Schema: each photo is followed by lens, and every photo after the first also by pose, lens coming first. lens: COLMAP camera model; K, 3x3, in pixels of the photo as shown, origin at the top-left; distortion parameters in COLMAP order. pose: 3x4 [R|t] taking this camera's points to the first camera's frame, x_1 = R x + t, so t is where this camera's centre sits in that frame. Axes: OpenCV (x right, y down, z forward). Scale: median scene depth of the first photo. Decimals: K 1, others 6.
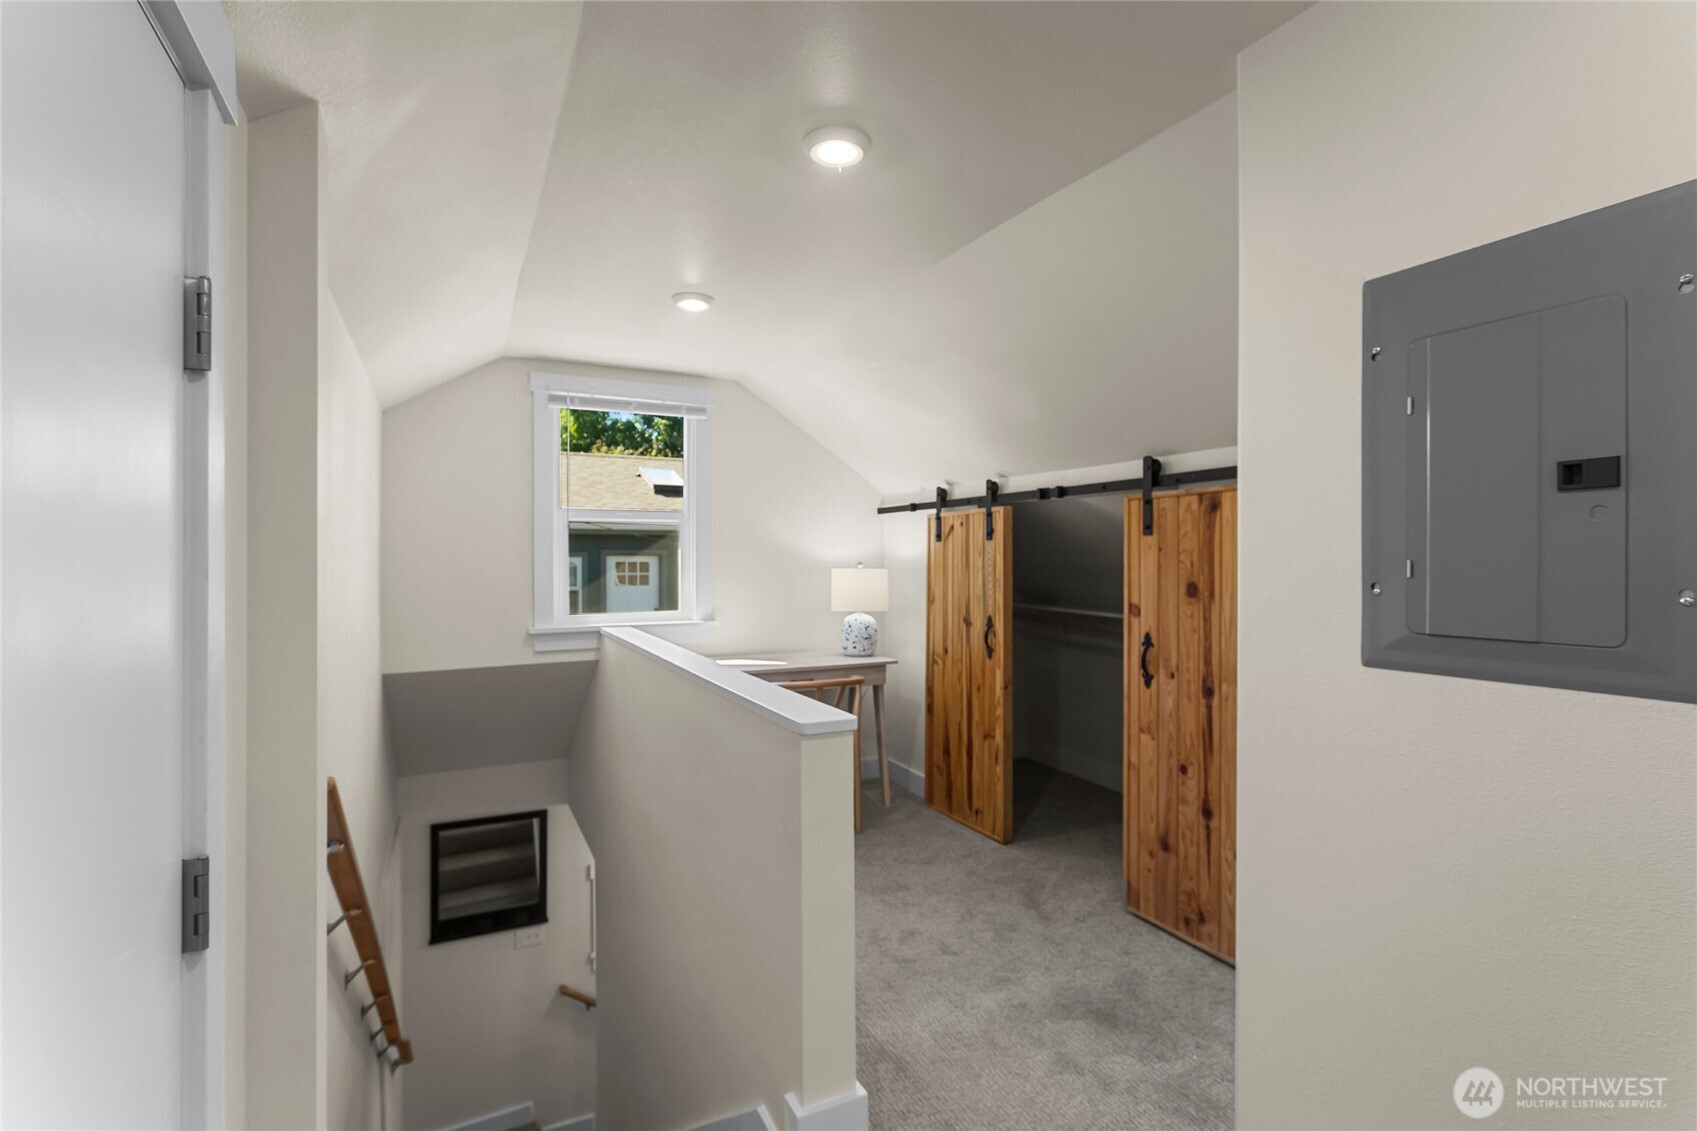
lens RADIAL K [[808.2, 0, 854.8], [0, 808.2, 574.1], [0, 0, 1]] dist [0.002985, 0.000930]
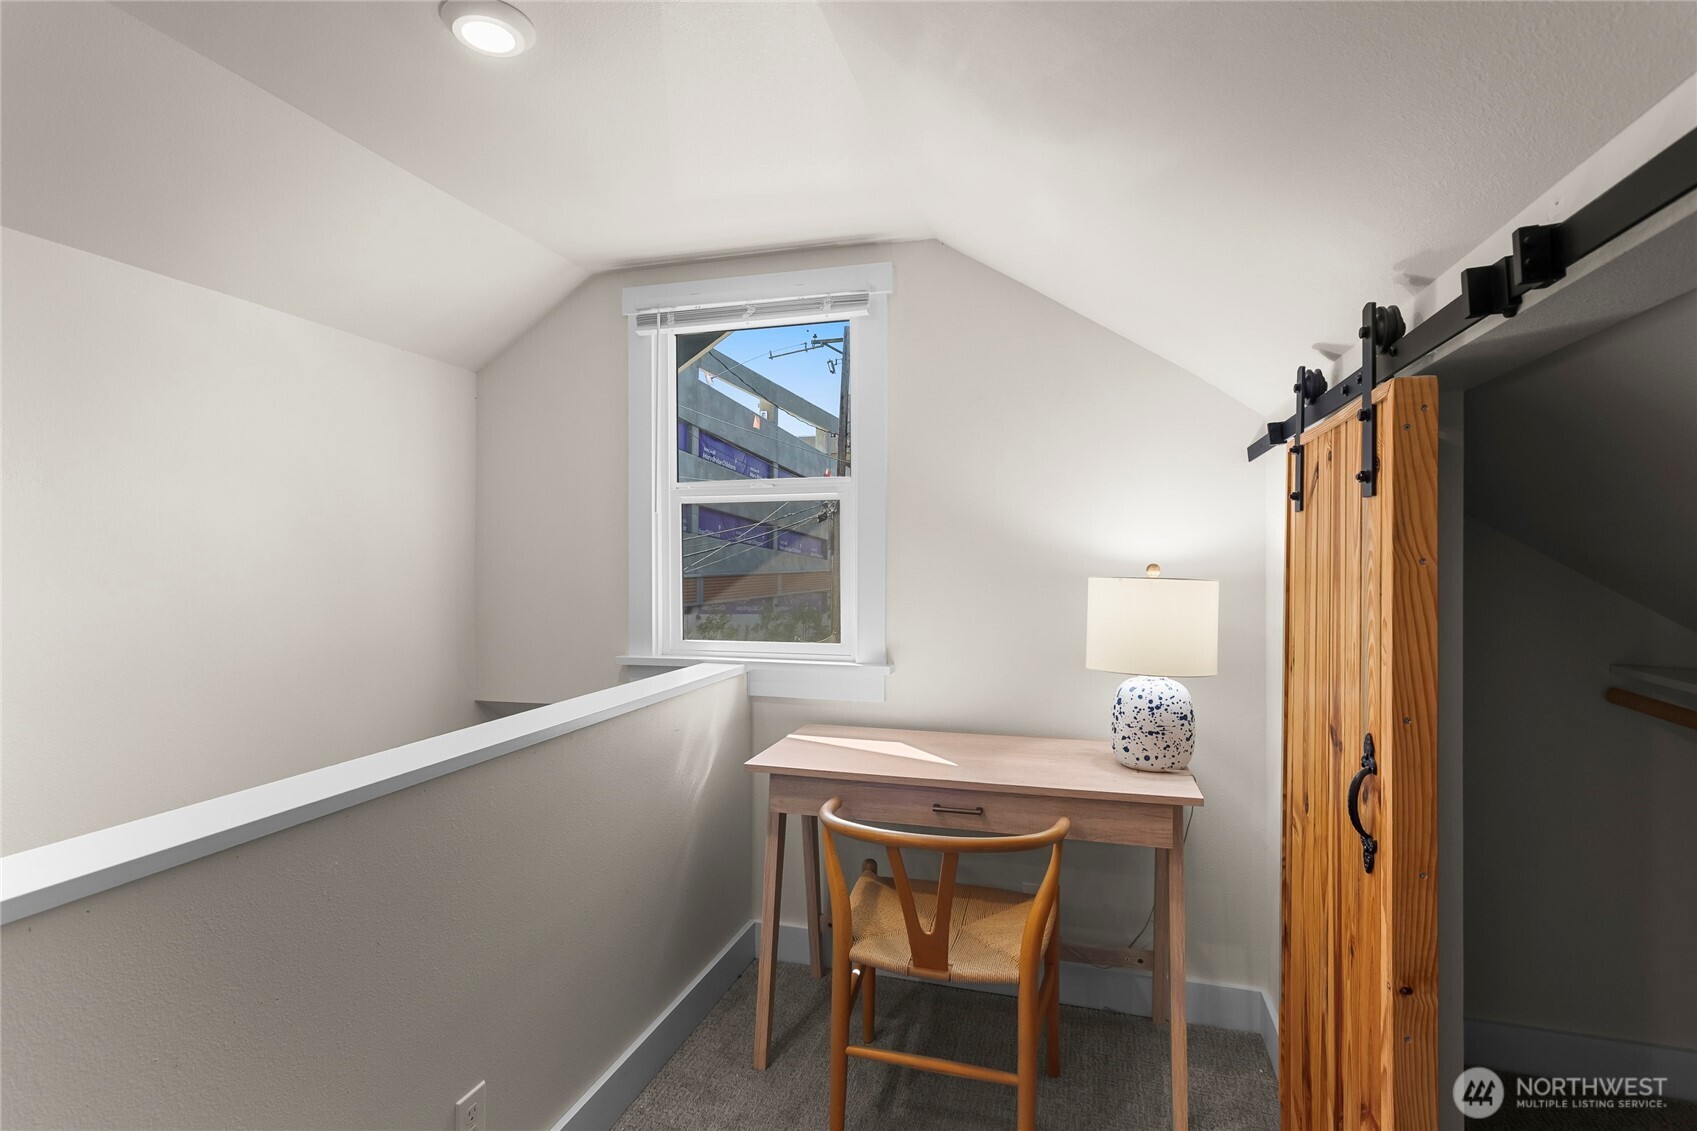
lens RADIAL K [[845.5, 0, 849.7], [0, 845.5, 557.4], [0, 0, 1]] dist [-0.004794, -0.000240]
pose [[0.742077, -0.000405, -0.670315, 0.209891], [-0.013786, 0.999779, -0.015866, -0.008967], [0.670173, 0.021015, 0.741907, 0.546807]]
